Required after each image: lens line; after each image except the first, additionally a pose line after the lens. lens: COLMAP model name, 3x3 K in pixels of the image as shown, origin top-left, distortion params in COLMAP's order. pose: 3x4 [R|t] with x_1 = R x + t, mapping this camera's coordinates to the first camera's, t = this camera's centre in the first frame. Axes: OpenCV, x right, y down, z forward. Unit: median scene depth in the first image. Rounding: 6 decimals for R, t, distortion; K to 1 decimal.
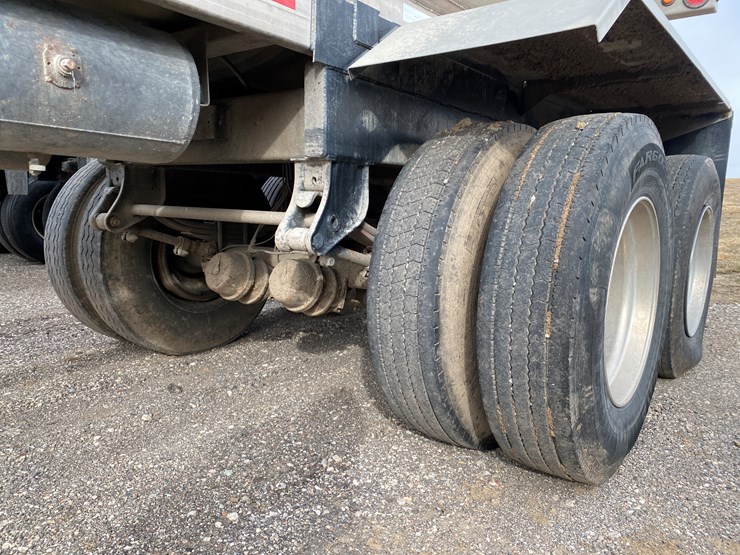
lens RADIAL K [[560.7, 0, 364.9], [0, 560.7, 284.0], [0, 0, 1]] dist [0.070956, -0.088562]
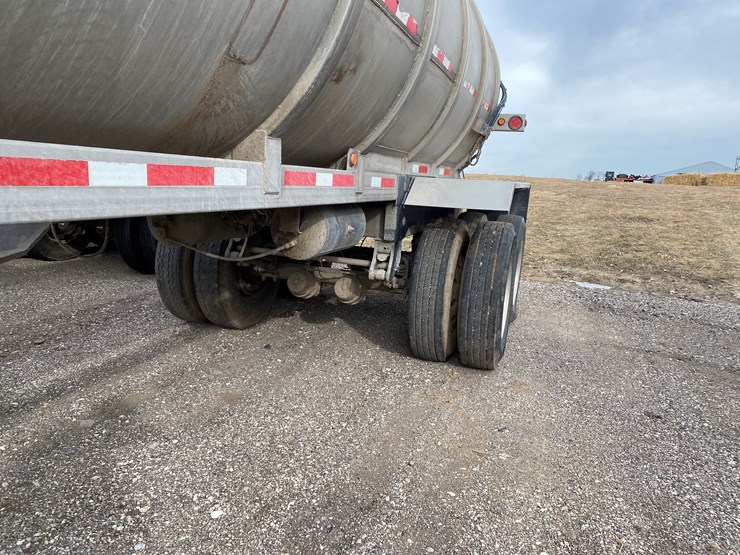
lens RADIAL K [[542.3, 0, 370.0], [0, 542.3, 277.5], [0, 0, 1]] dist [0.044826, -0.063131]
pose [[0.946904, -0.024974, 0.320546, -0.877281], [0.008547, 0.998582, 0.052552, -0.188744], [-0.321404, -0.047022, 0.945774, -1.094665]]
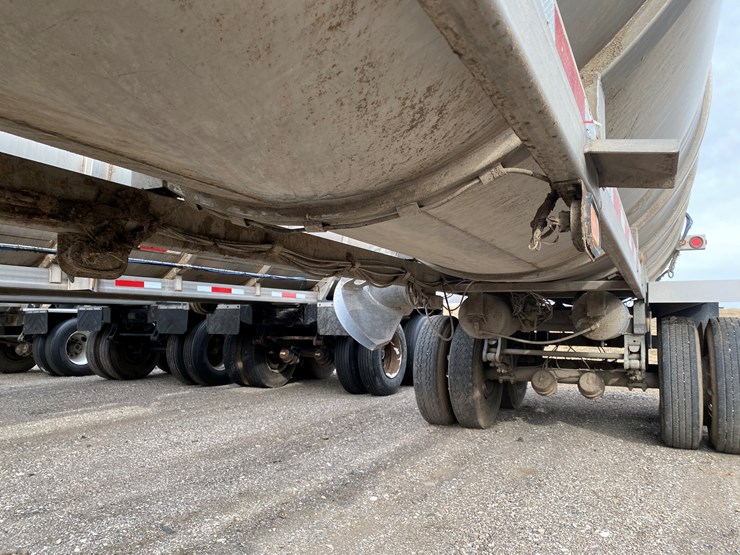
lens RADIAL K [[560.7, 0, 364.9], [0, 560.7, 284.0], [0, 0, 1]] dist [0.070956, -0.088562]
pose [[0.979504, 0.007185, 0.201297, -1.945624], [0.038372, 0.974406, -0.221495, 0.103387], [-0.197737, 0.224679, 0.954159, -1.394226]]
